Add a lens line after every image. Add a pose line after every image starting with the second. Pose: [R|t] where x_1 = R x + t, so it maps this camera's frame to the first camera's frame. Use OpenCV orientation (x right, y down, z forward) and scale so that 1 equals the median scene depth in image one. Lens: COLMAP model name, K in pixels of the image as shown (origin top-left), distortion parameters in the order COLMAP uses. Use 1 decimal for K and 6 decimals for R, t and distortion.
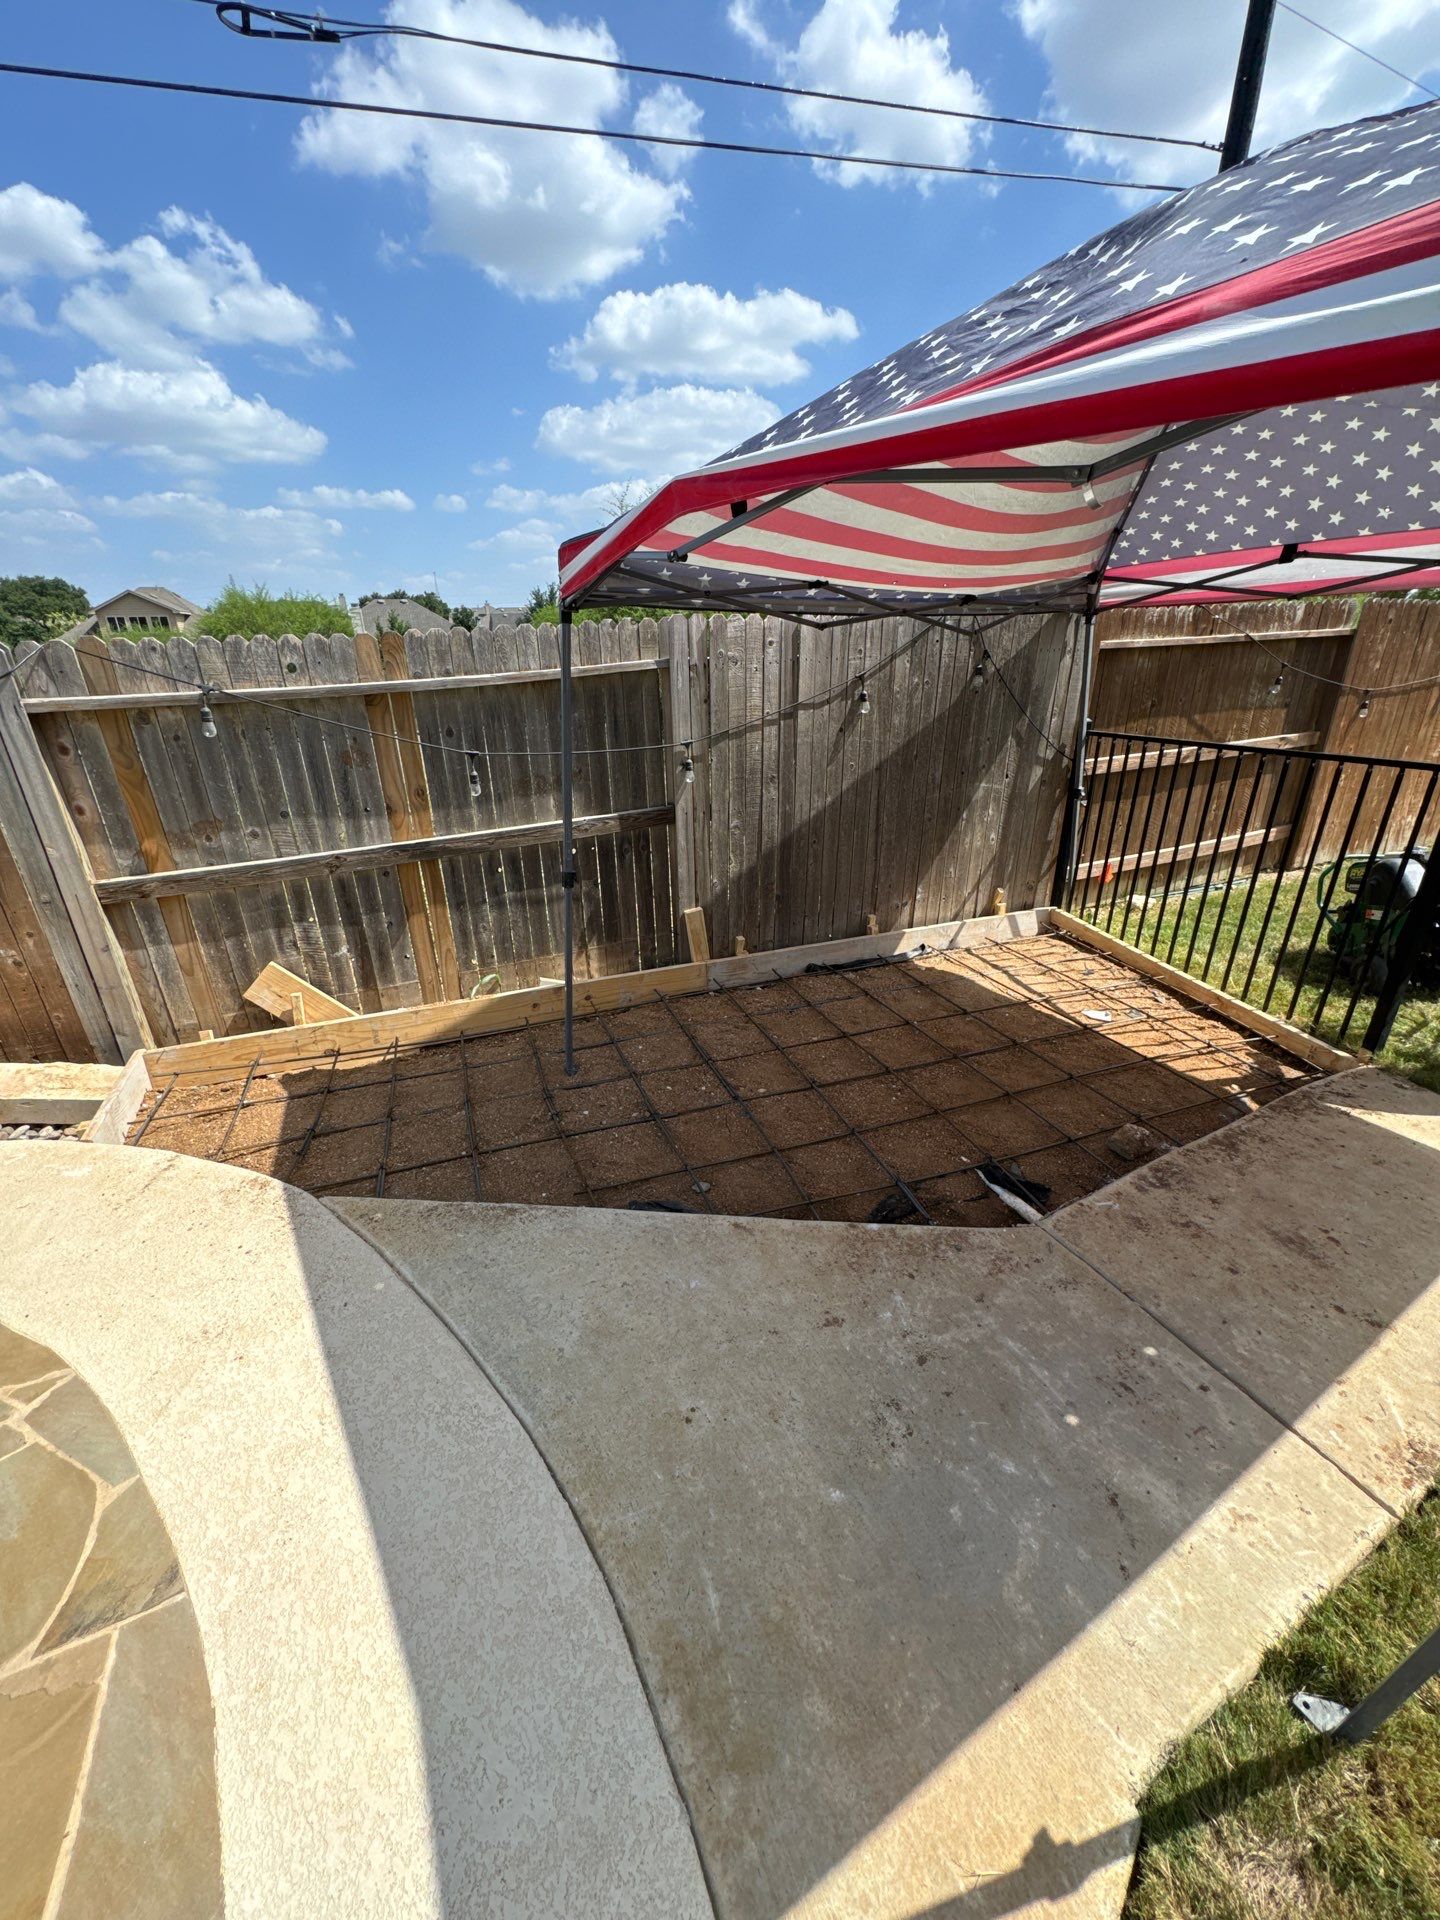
lens RADIAL K [[761.2, 0, 723.9], [0, 761.2, 963.5], [0, 0, 1]] dist [-0.002515, 0.000352]
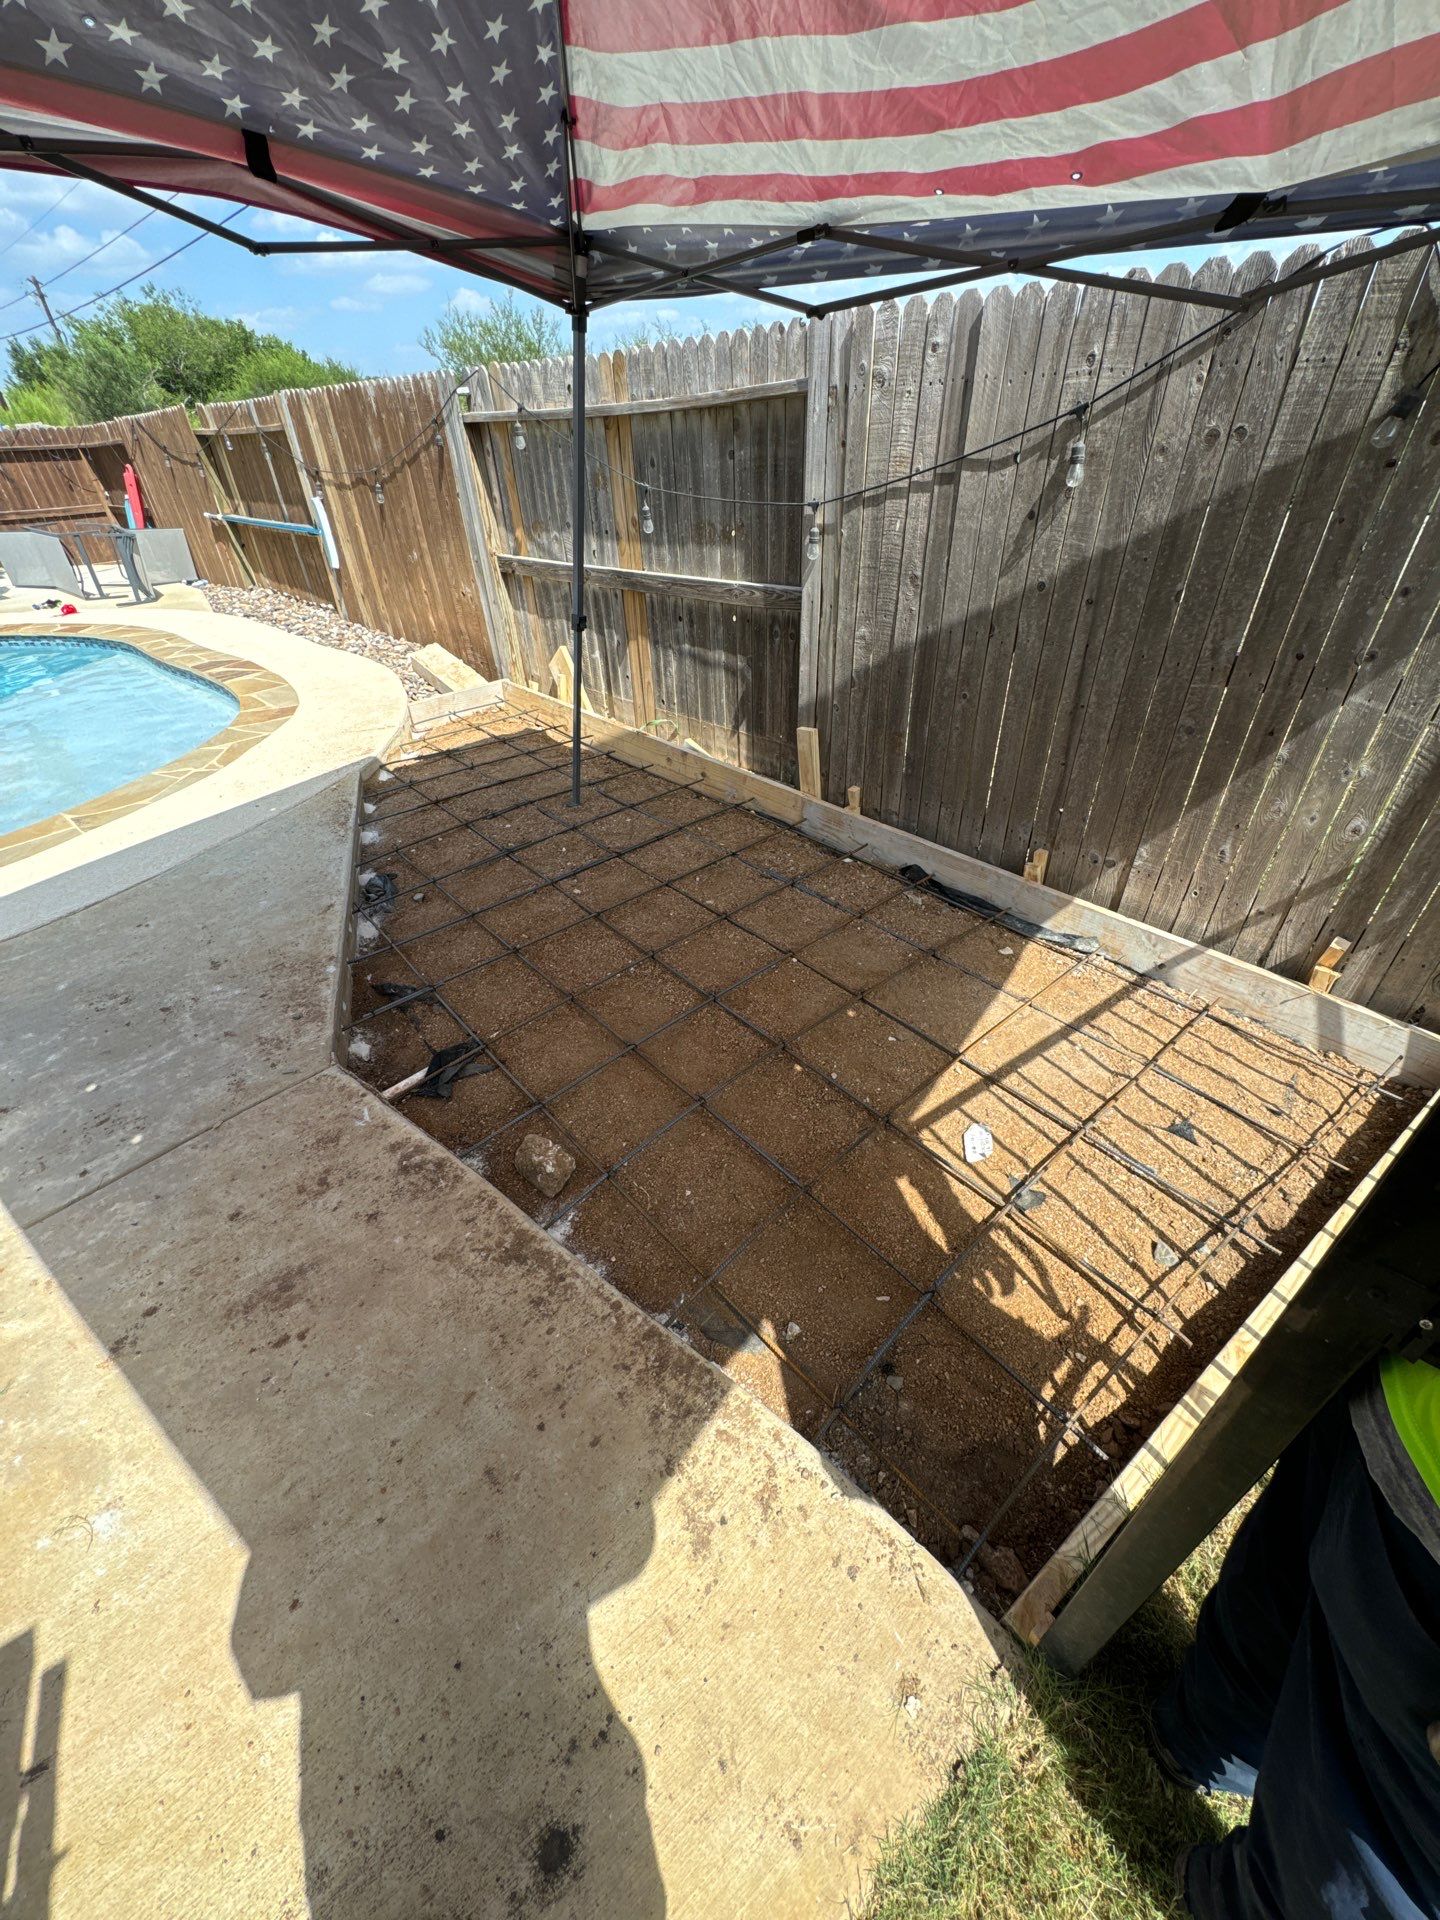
lens RADIAL K [[761.2, 0, 718.2], [0, 761.2, 960.2], [0, 0, 1]] dist [-0.002515, 0.000352]
pose [[0.383197, 0.553051, -0.739793, 0.803789], [-0.347773, 0.828380, 0.439137, -0.226843], [0.855695, 0.089004, 0.509769, 0.605474]]
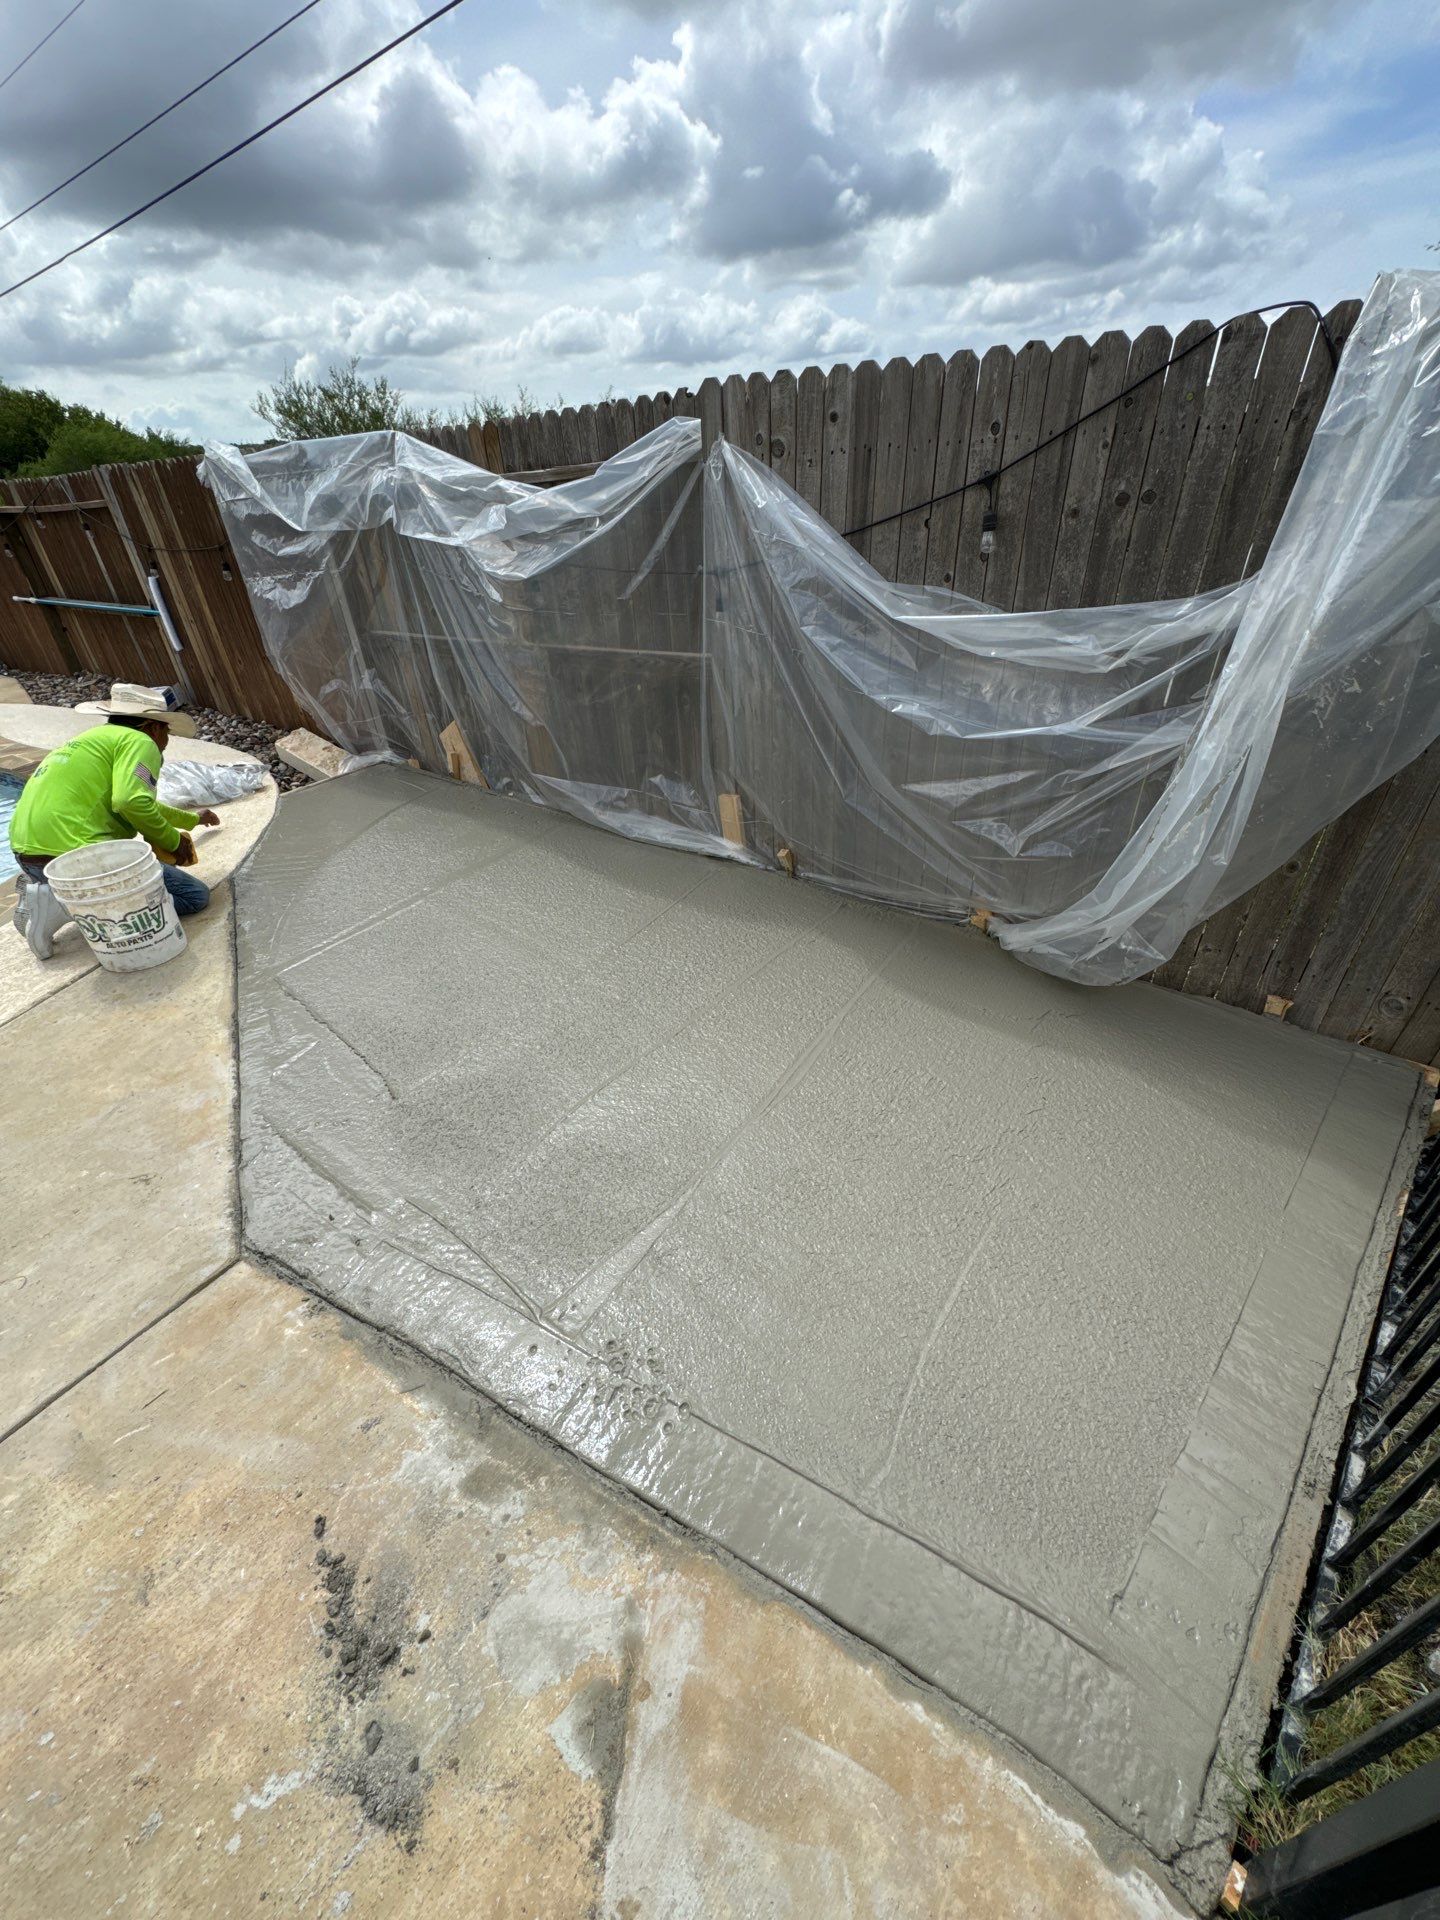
lens RADIAL K [[761.2, 0, 716.0], [0, 761.2, 960.2], [0, 0, 1]] dist [-0.002515, 0.000352]
pose [[0.535512, 0.464115, -0.705566, 0.711453], [-0.306231, 0.885310, 0.349925, -0.227840], [0.787051, 0.028677, 0.616221, 0.586877]]
